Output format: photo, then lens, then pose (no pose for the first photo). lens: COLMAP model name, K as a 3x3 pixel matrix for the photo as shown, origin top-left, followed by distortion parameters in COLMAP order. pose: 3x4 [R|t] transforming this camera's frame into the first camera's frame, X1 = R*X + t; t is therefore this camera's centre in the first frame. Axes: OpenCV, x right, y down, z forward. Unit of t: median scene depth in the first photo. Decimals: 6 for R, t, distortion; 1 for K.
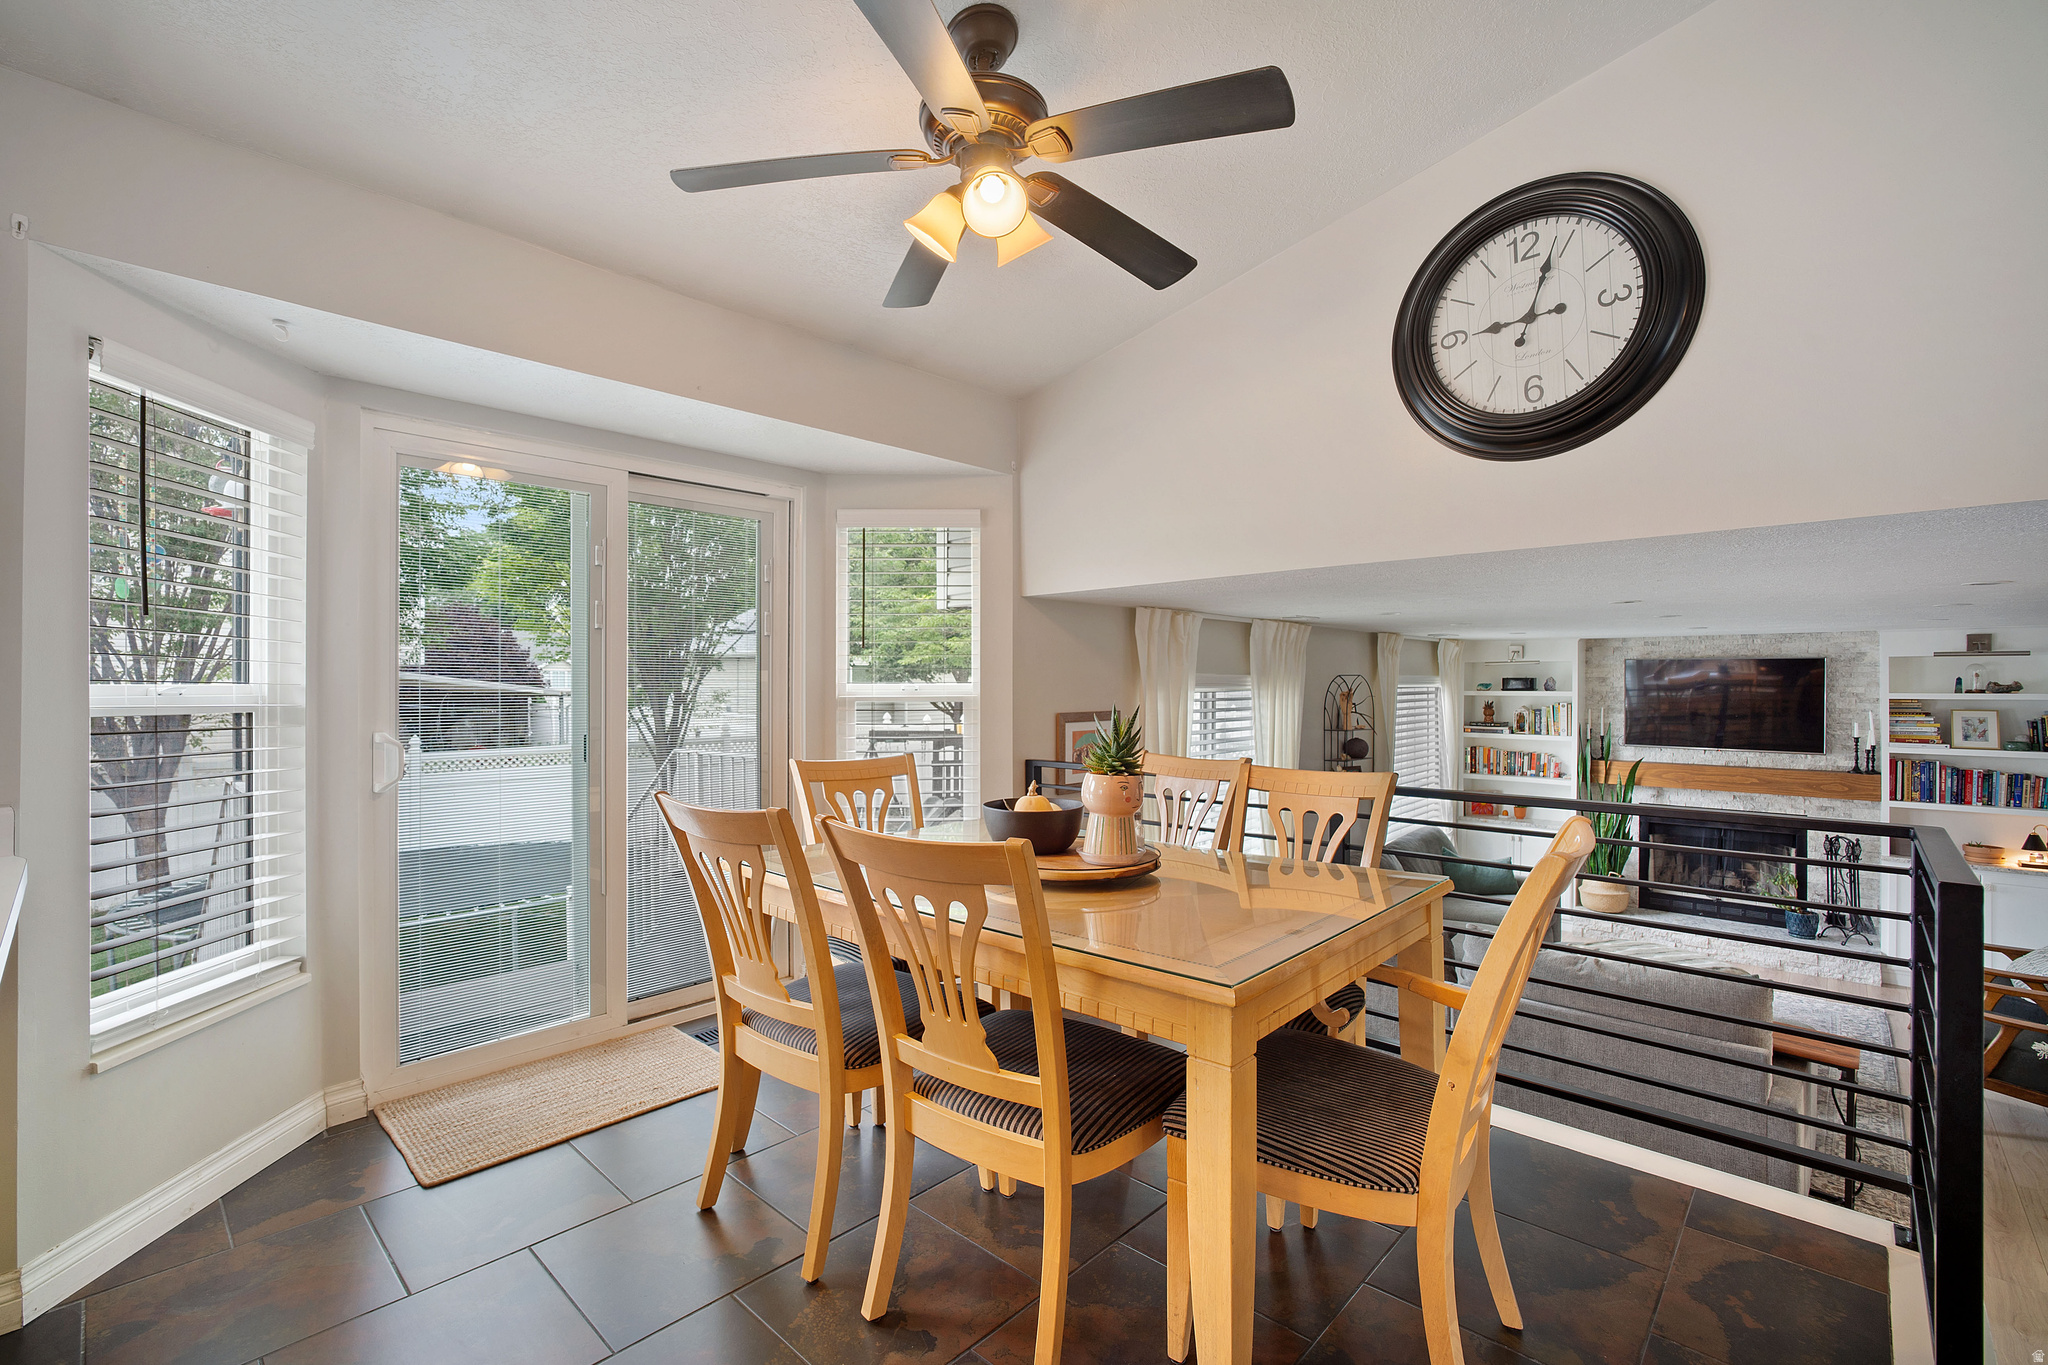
lens RADIAL K [[901.5, 0, 994.9], [0, 901.5, 679.8], [0, 0, 1]] dist [-0.029324, 0.007937]
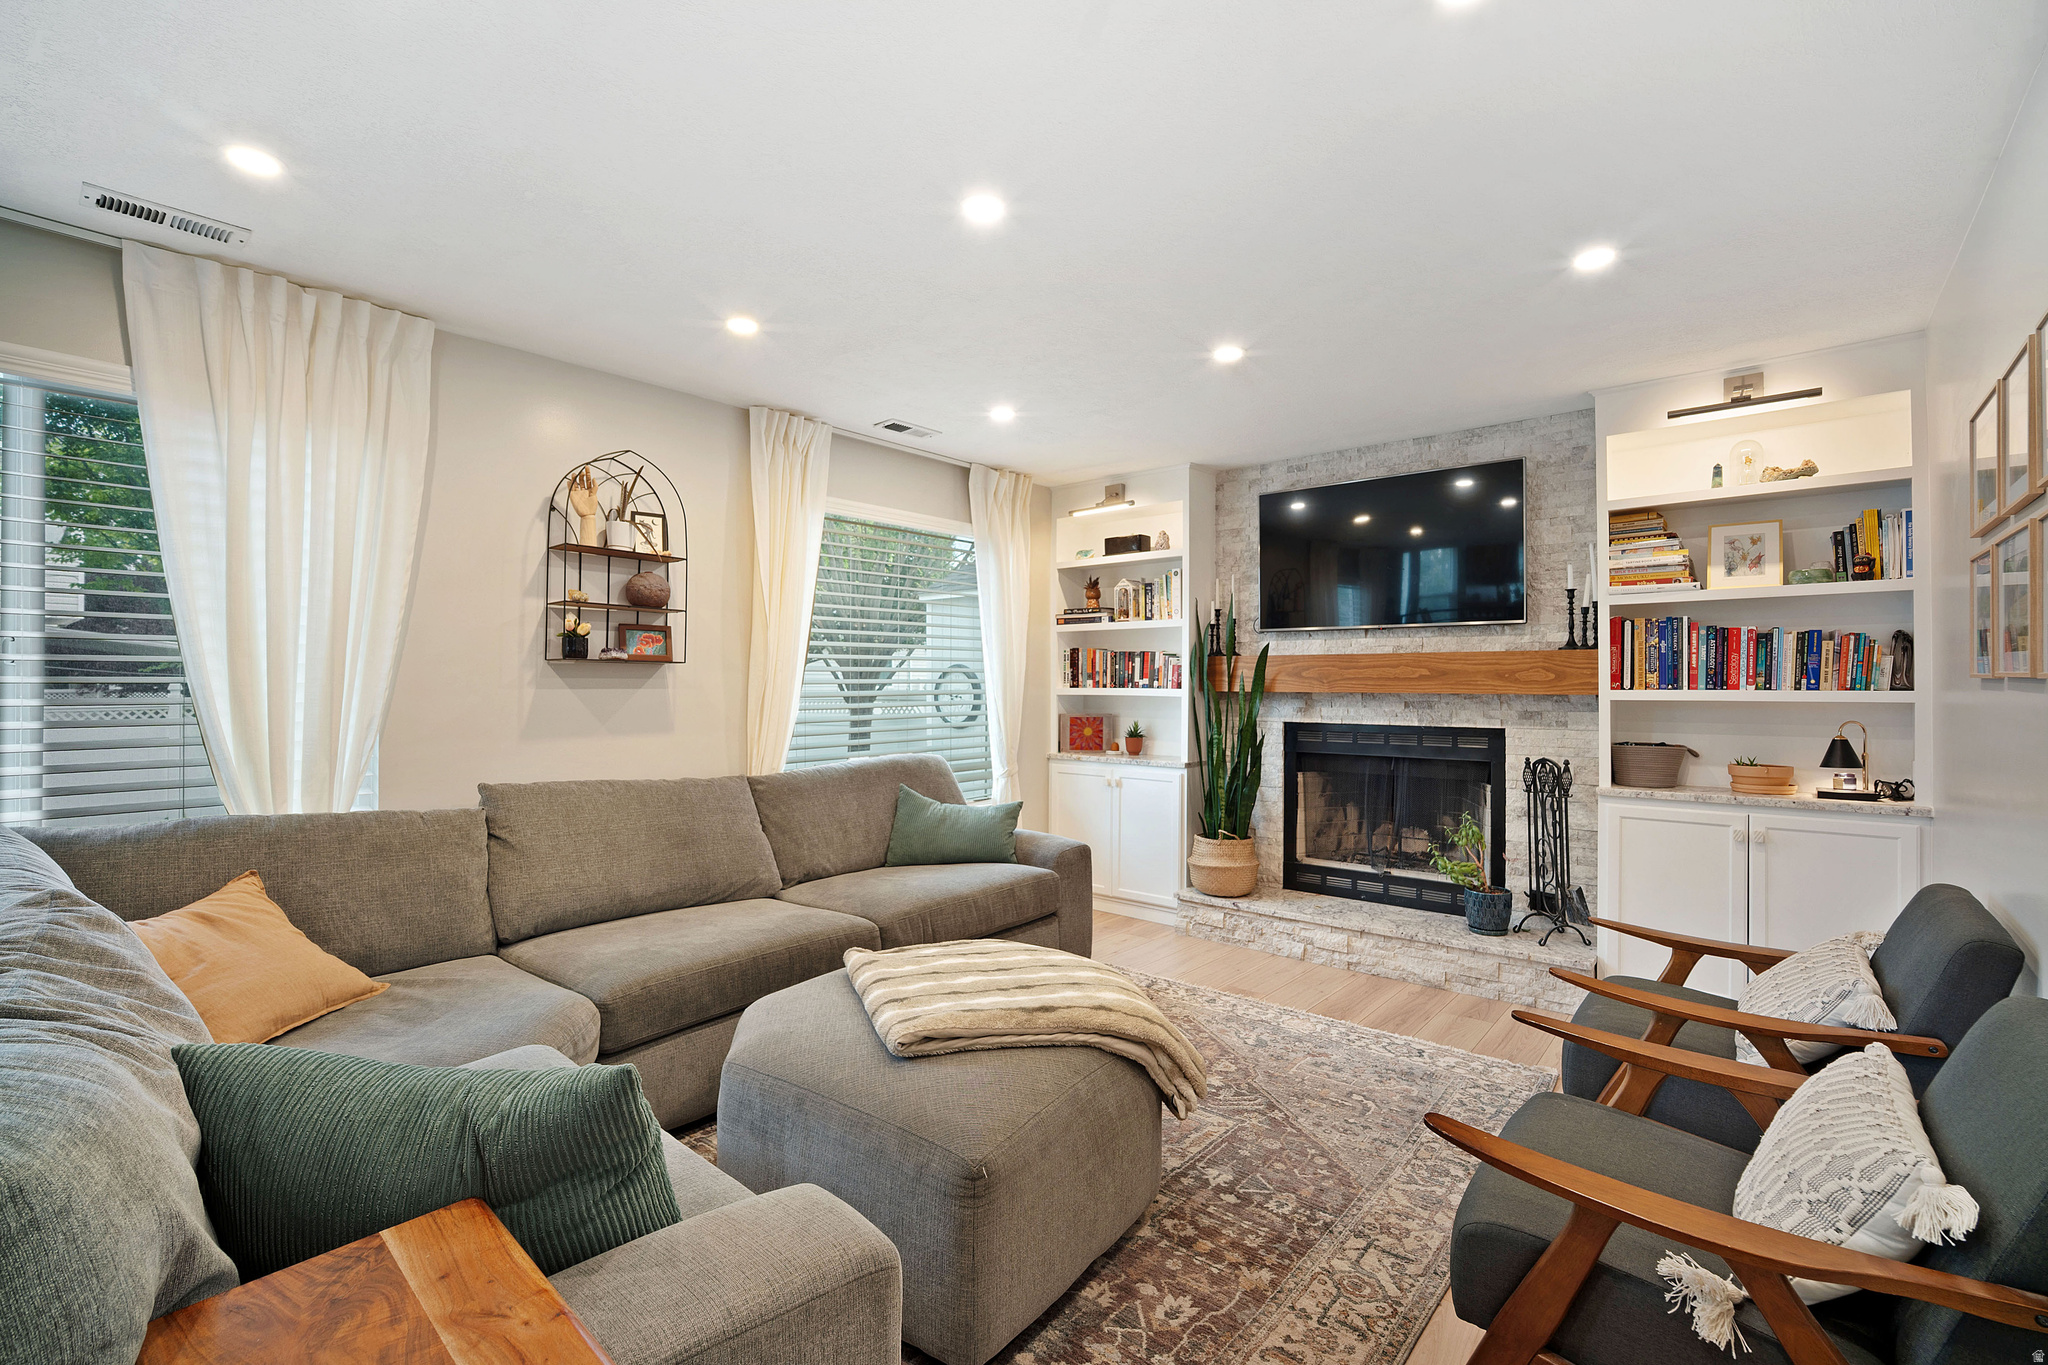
lens RADIAL K [[901.5, 0, 1012.9], [0, 901.5, 679.3], [0, 0, 1]] dist [-0.029324, 0.007937]
pose [[0.998775, 0.001264, 0.049464, 0.613781], [-0.001054, 0.999990, -0.004274, 0.135935], [-0.049469, 0.004216, 0.998767, 0.454874]]
